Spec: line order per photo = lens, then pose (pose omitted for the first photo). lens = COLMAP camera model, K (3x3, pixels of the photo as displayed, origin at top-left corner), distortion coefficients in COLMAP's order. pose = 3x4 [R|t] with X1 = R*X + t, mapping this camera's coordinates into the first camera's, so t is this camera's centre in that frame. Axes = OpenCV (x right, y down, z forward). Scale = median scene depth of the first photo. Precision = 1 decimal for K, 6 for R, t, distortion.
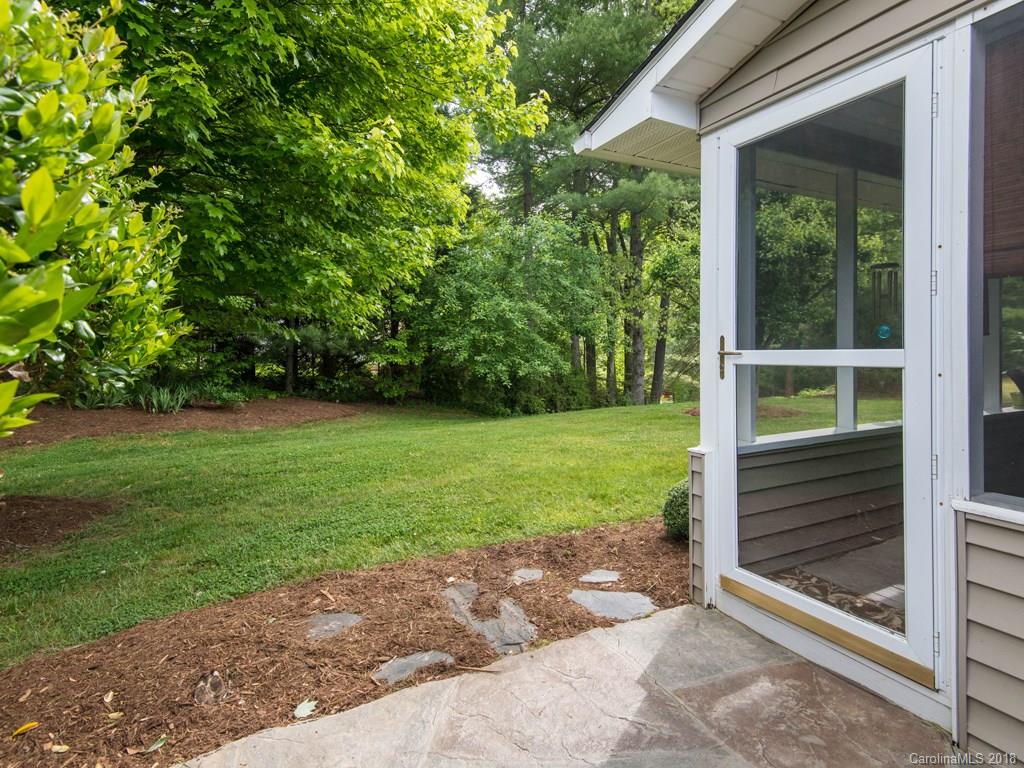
lens RADIAL K [[535.8, 0, 512.1], [0, 535.8, 383.2], [0, 0, 1]] dist [0.000623, 0.000000]
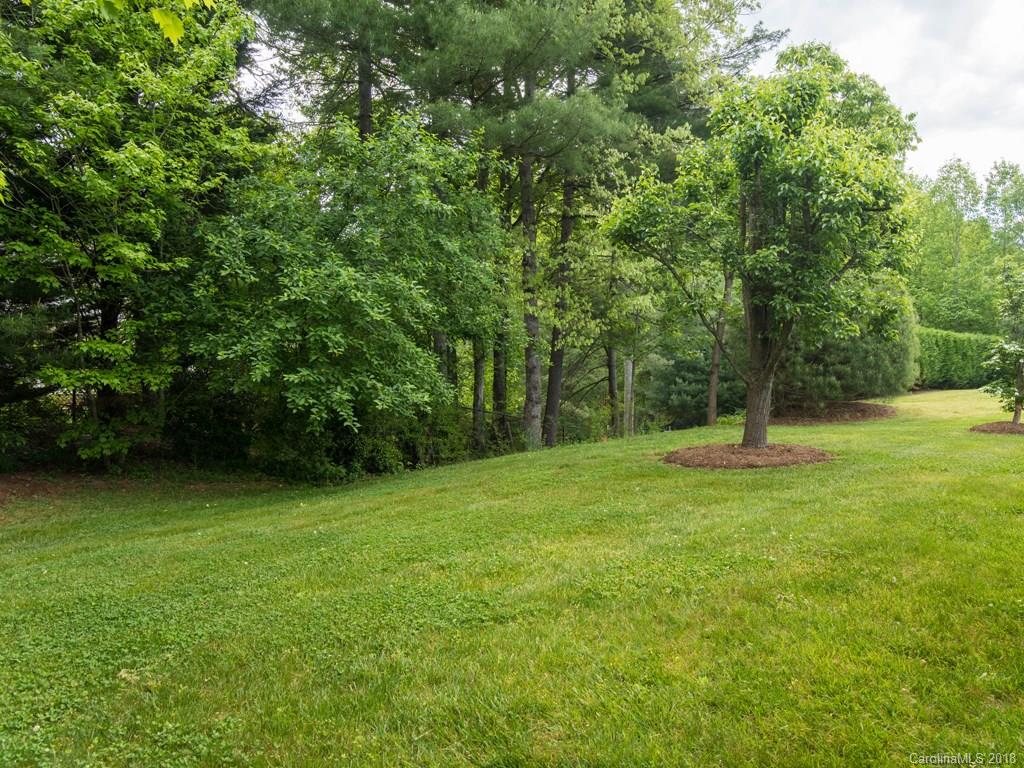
lens RADIAL K [[566.2, 0, 510.5], [0, 566.2, 383.8], [0, 0, 1]] dist [-0.008825, -0.002330]
pose [[0.932439, -0.004061, 0.361304, -0.062917], [0.019823, 0.999006, -0.039930, -0.014330], [-0.360783, 0.044395, 0.931593, 0.412718]]
